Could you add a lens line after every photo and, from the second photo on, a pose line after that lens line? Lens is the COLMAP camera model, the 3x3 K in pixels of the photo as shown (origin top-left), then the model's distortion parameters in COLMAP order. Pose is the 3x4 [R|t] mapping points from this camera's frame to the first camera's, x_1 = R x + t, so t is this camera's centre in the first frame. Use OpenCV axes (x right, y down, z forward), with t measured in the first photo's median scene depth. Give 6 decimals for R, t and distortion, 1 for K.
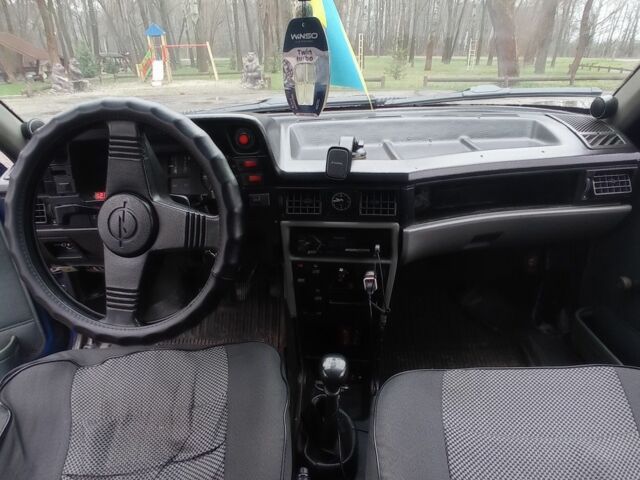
lens RADIAL K [[423.2, 0, 320.0], [0, 423.2, 240.0], [0, 0, 1]] dist [0.000361, 0.001902]
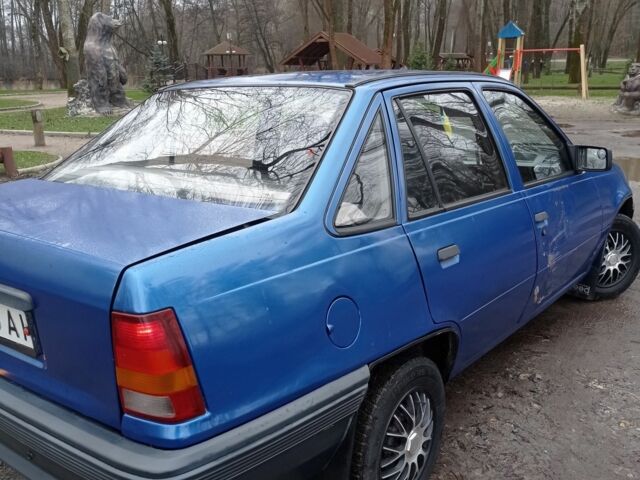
lens RADIAL K [[423.2, 0, 320.0], [0, 423.2, 240.0], [0, 0, 1]] dist [0.000361, 0.001902]
pose [[0.787074, 0.206474, -0.581276, -0.141147], [-0.246020, 0.969201, 0.011146, -0.057977], [0.565675, 0.134233, 0.813630, 0.240527]]
